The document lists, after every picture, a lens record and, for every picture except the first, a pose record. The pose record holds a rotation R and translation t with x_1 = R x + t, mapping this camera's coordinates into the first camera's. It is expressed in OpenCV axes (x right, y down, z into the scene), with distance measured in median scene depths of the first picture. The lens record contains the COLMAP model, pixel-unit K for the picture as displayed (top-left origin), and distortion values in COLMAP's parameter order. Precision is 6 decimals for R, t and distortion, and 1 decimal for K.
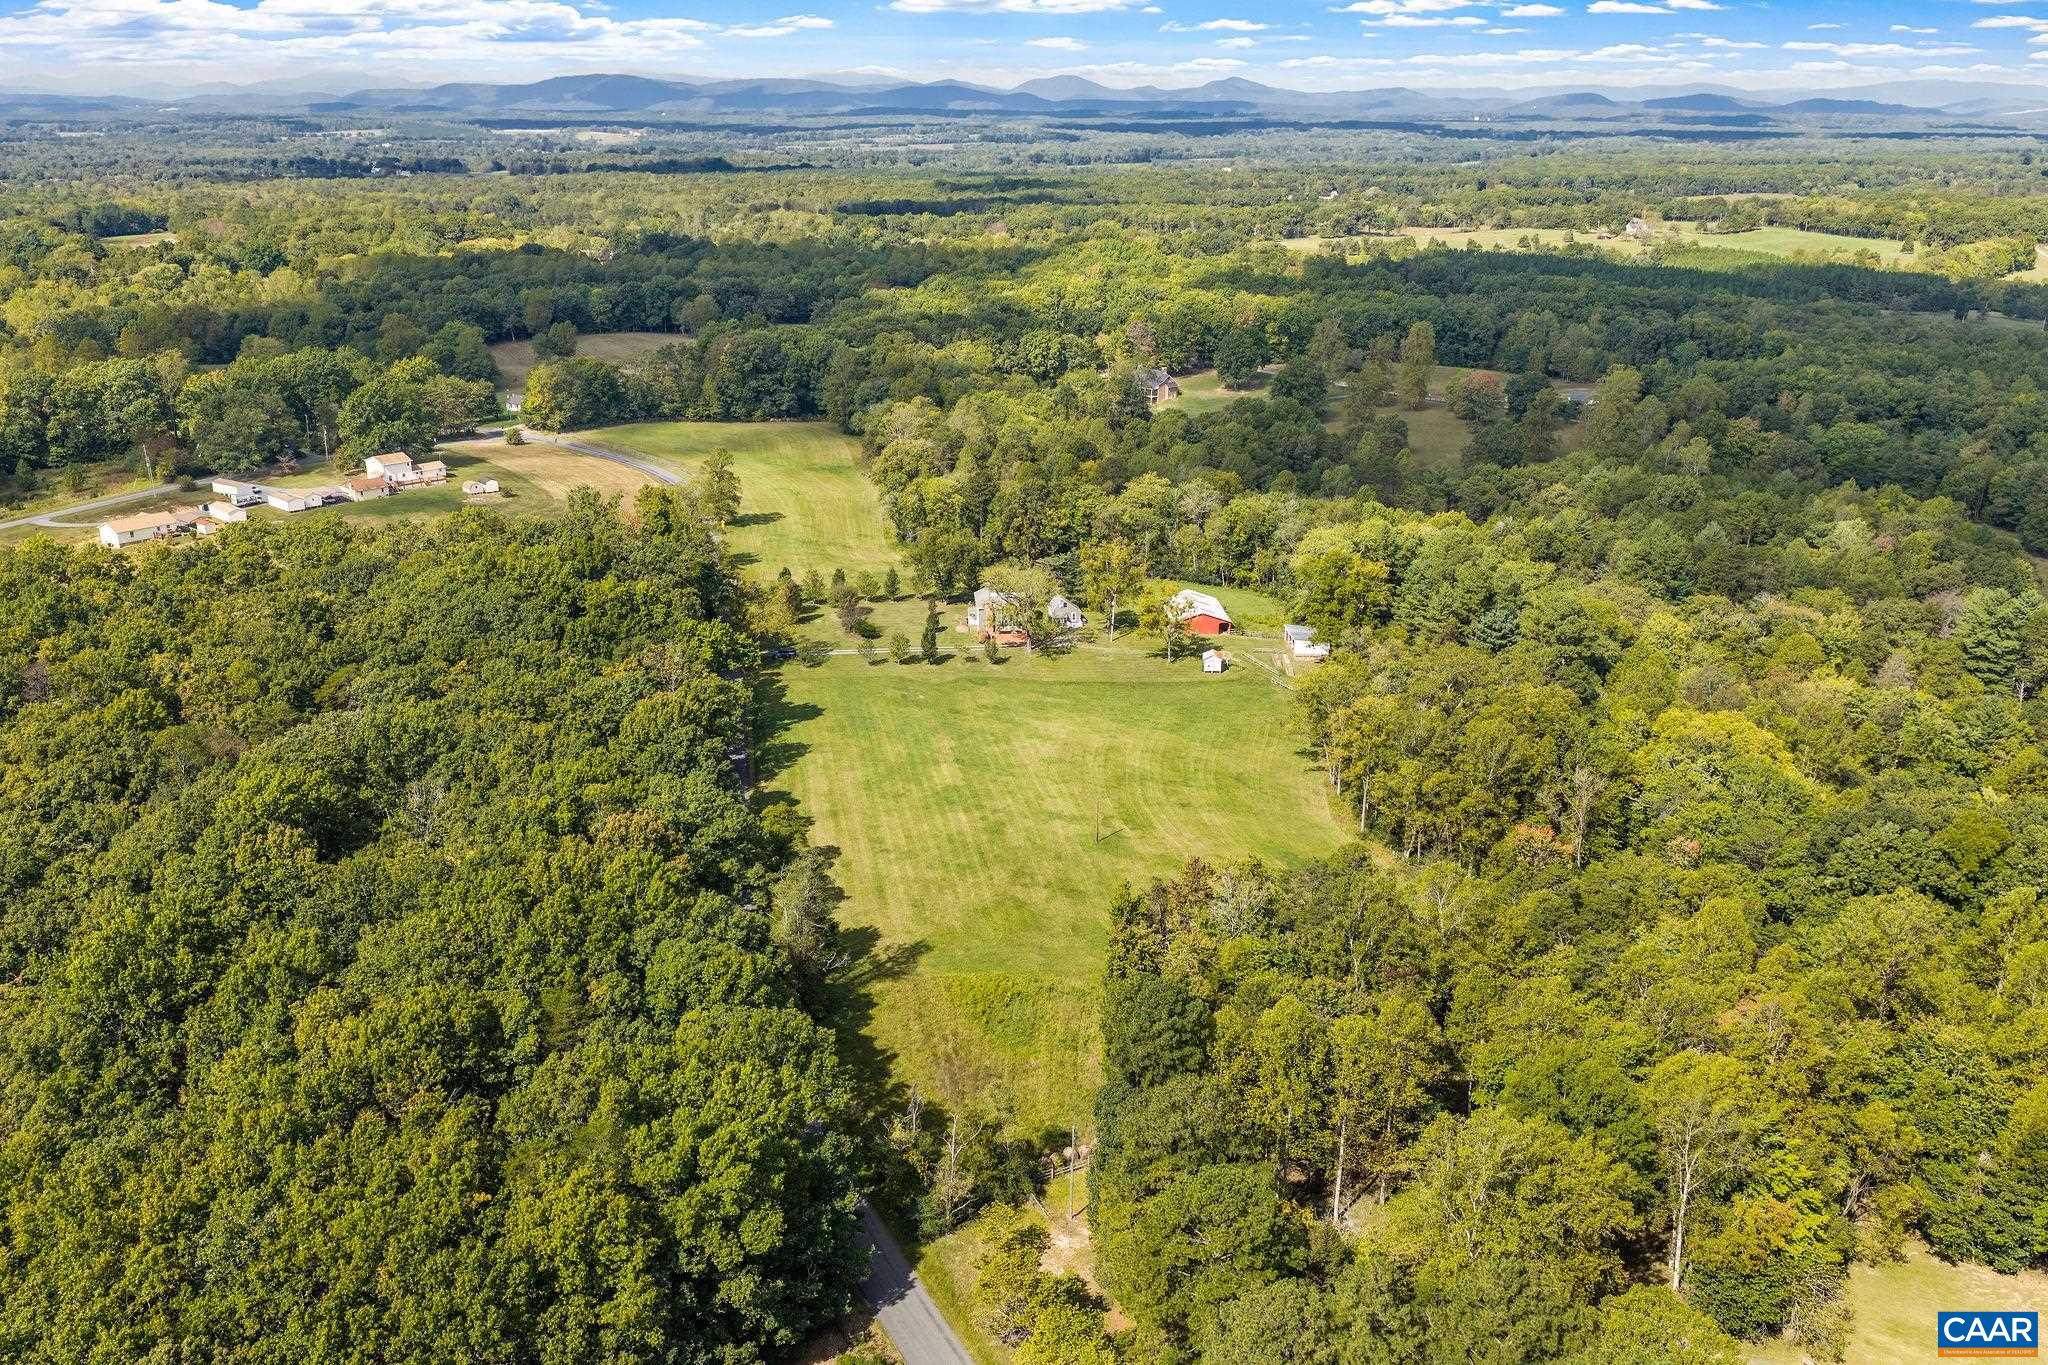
lens RADIAL K [[1672.8, 0, 1024.0], [0, 1672.8, 682.5], [0, 0, 1]] dist [0.005456, -0.010927]
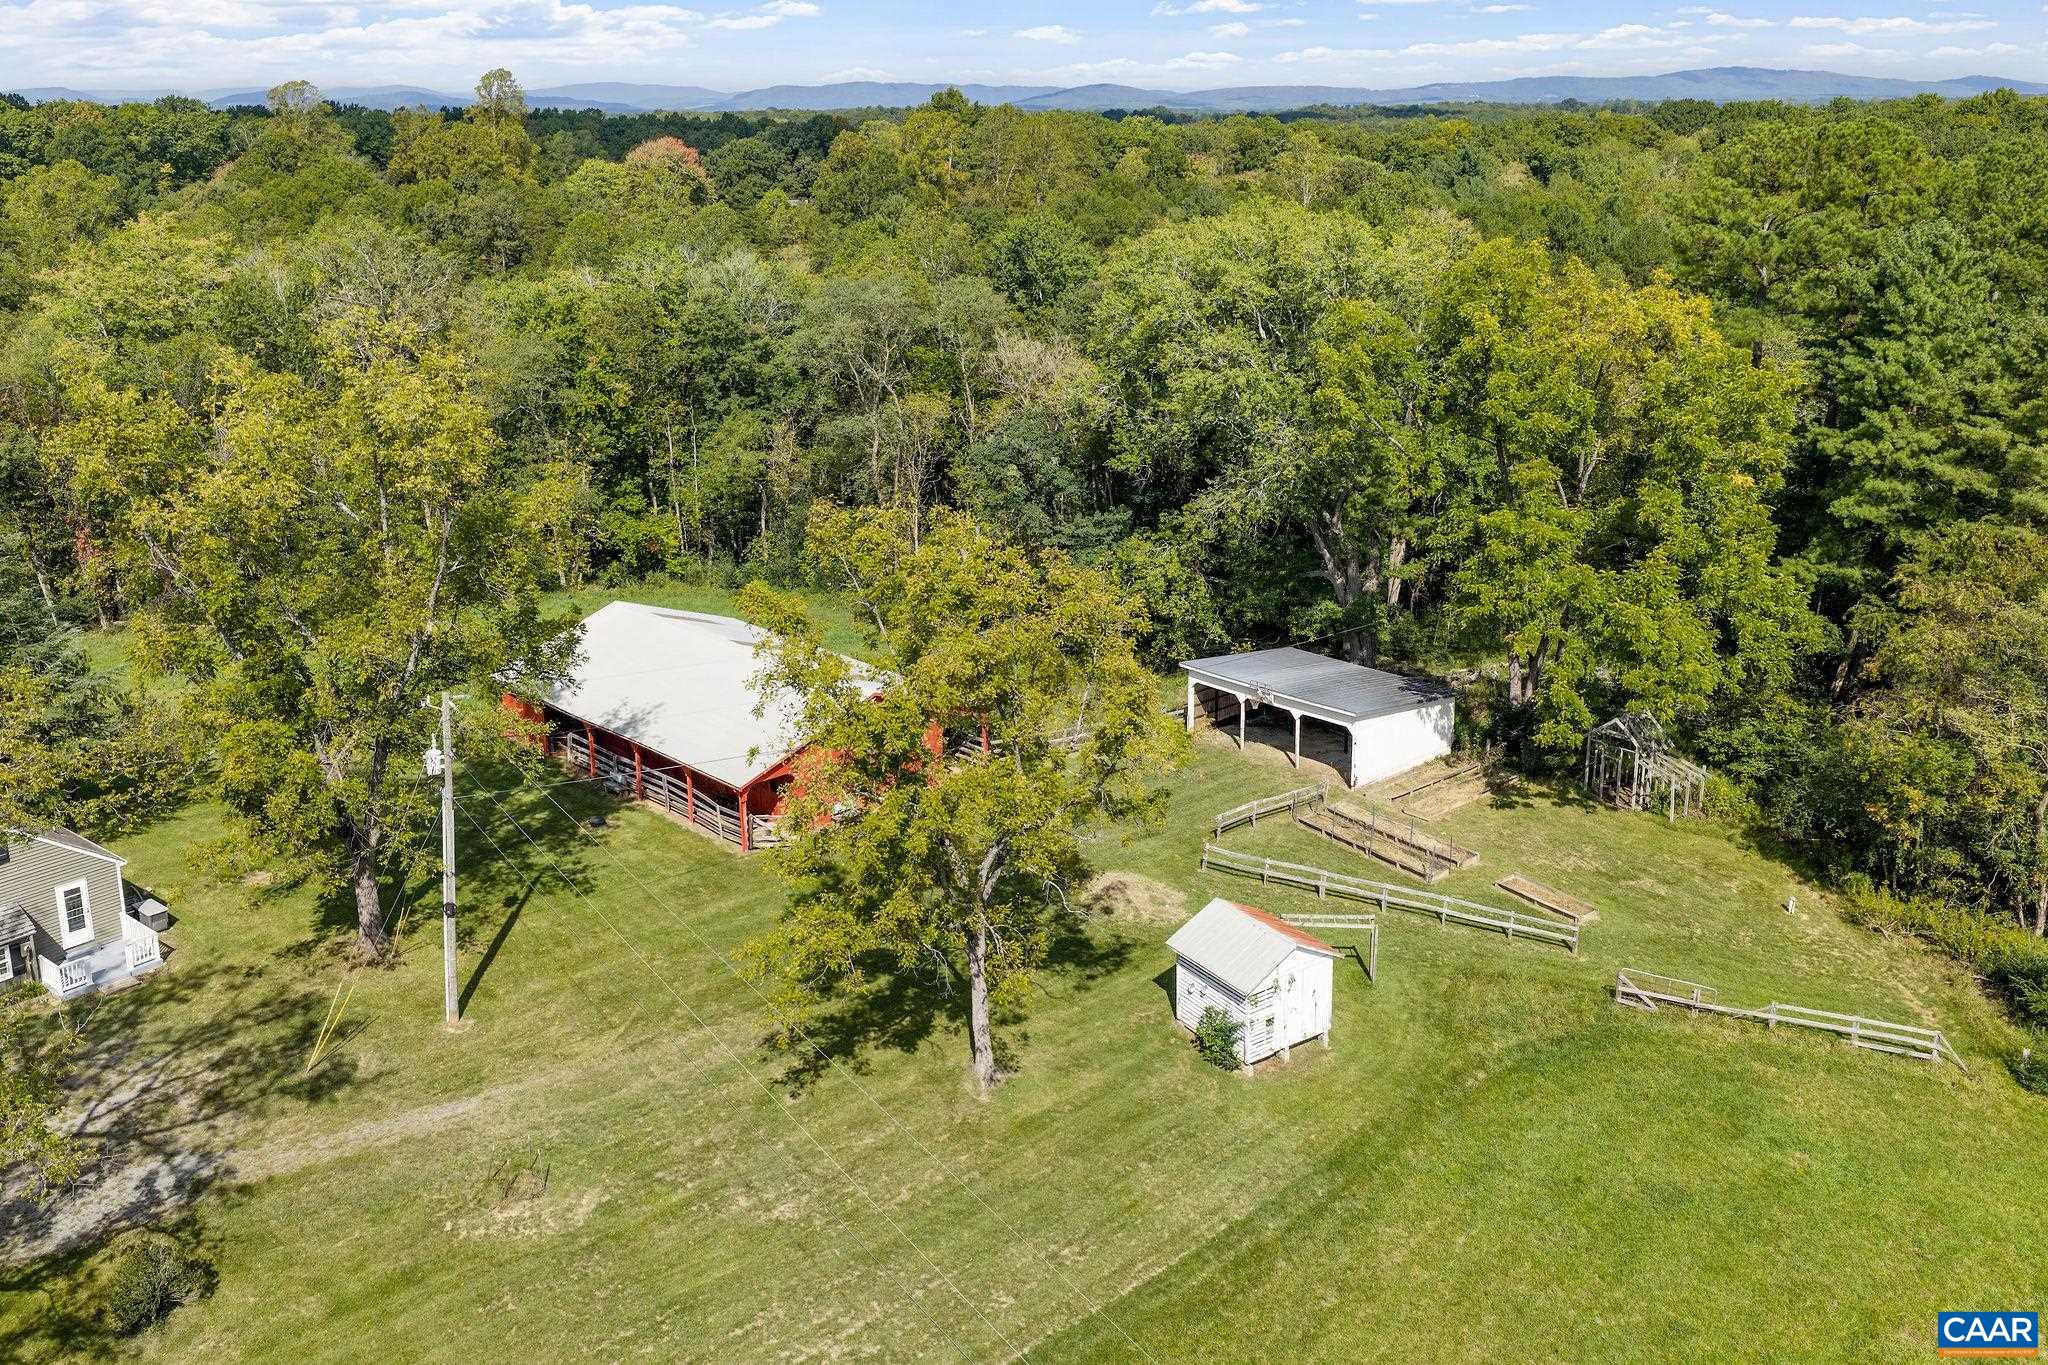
lens RADIAL K [[1672.8, 0, 1024.0], [0, 1672.8, 682.5], [0, 0, 1]] dist [0.005456, -0.010927]
pose [[0.761818, -0.210838, 0.612520, 0.008297], [0.213430, 0.974450, 0.069967, -0.055348], [-0.611621, 0.077428, 0.787353, 0.902608]]
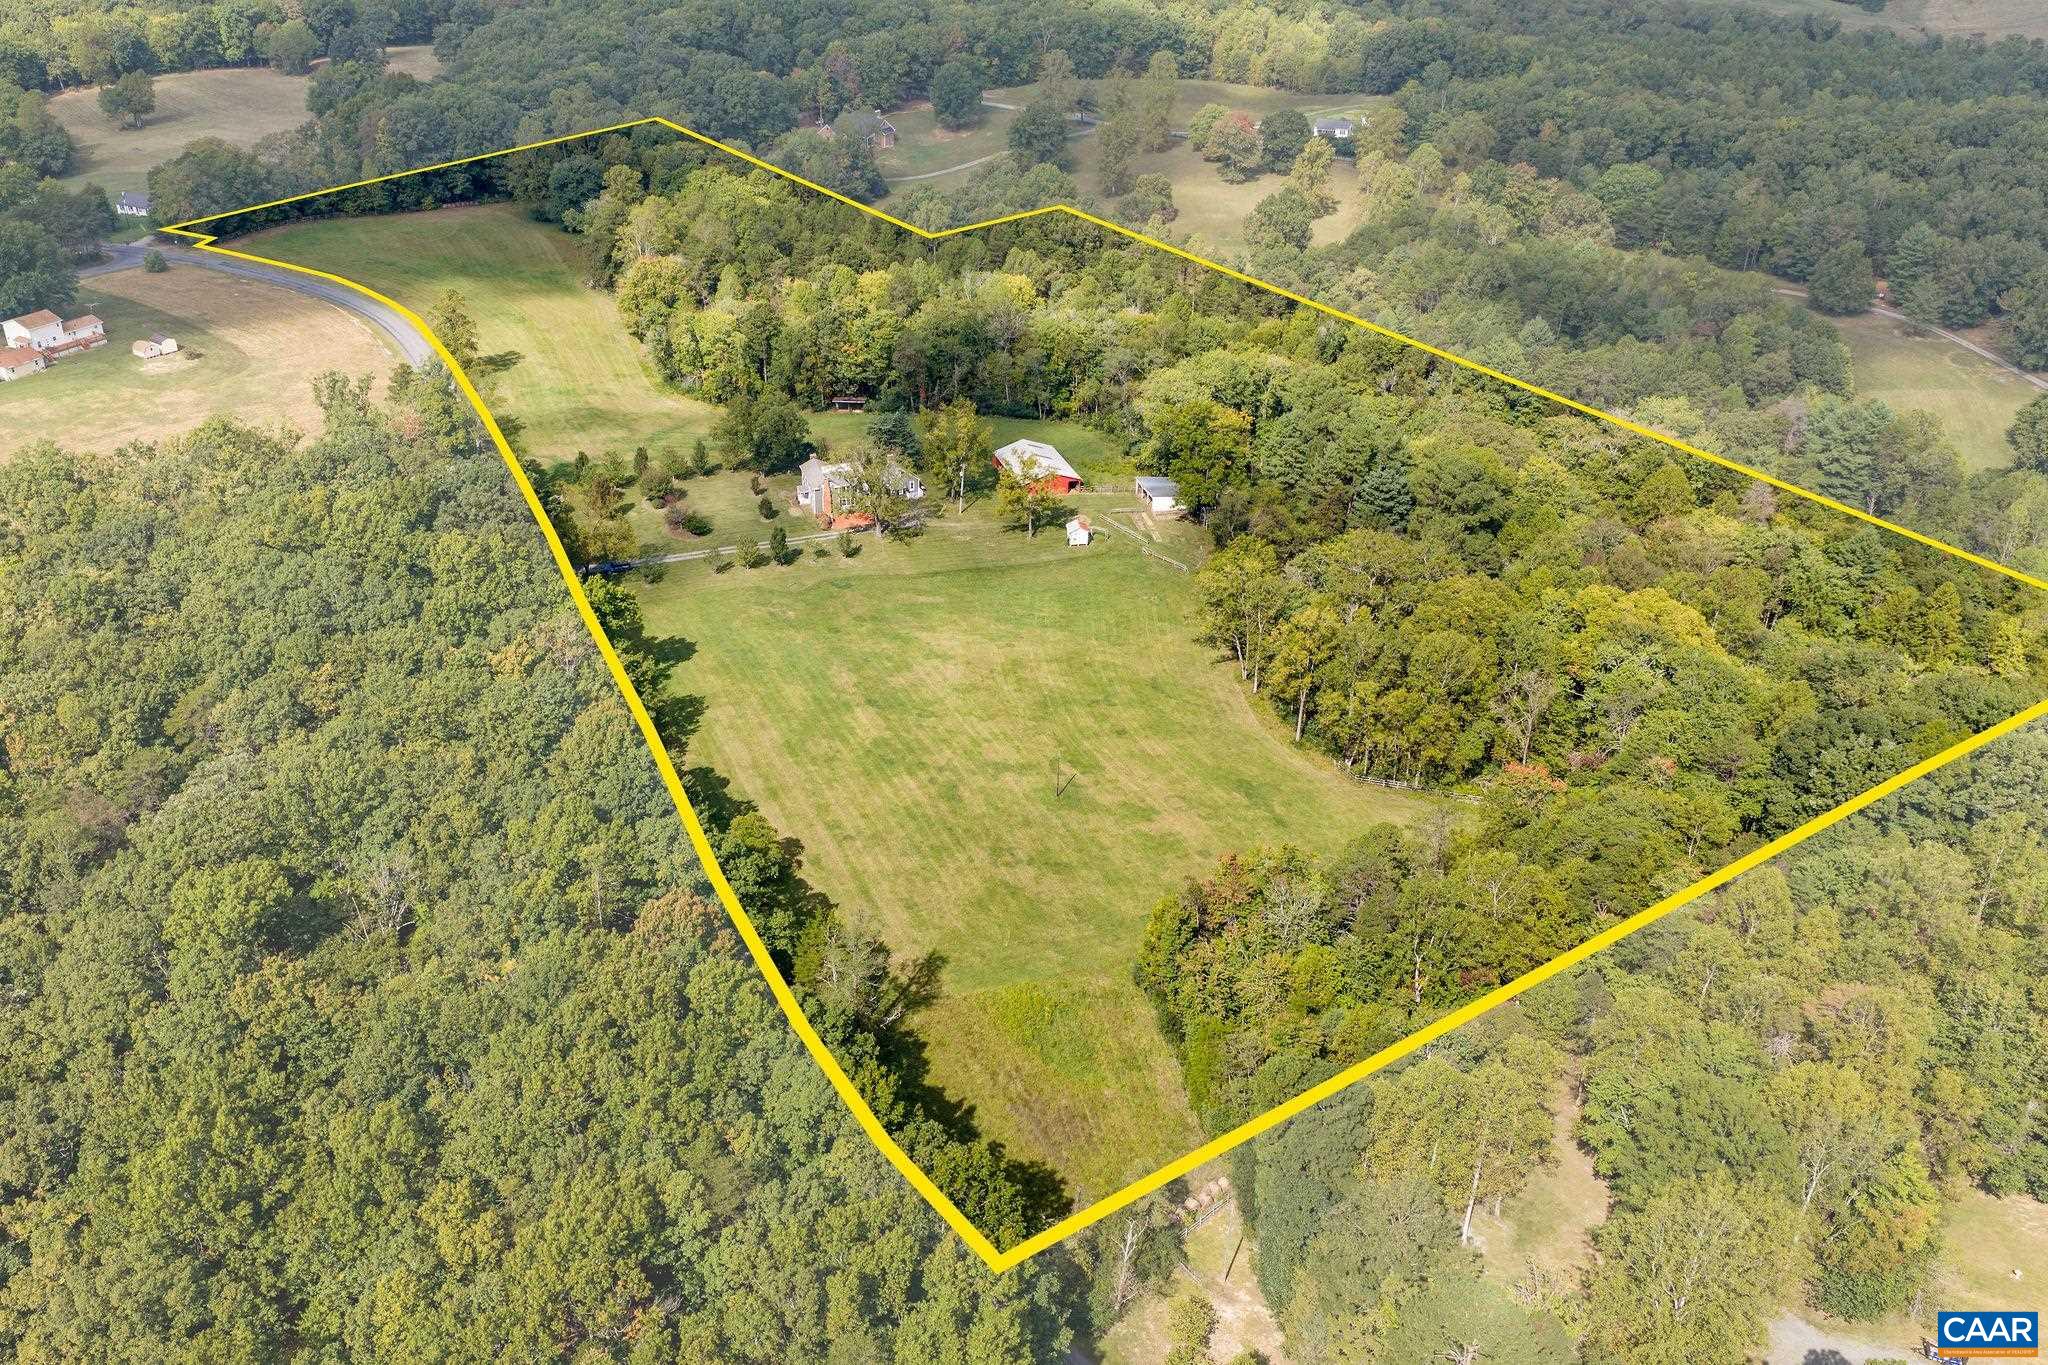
lens RADIAL K [[1806.6, 0, 928.7], [0, 1806.6, 691.0], [0, 0, 1]] dist [0.014195, -0.003345]
pose [[0.981869, -0.102508, 0.159455, -0.142303], [0.071677, 0.979489, 0.188318, -0.124637], [-0.175488, -0.173474, 0.969077, 0.015887]]
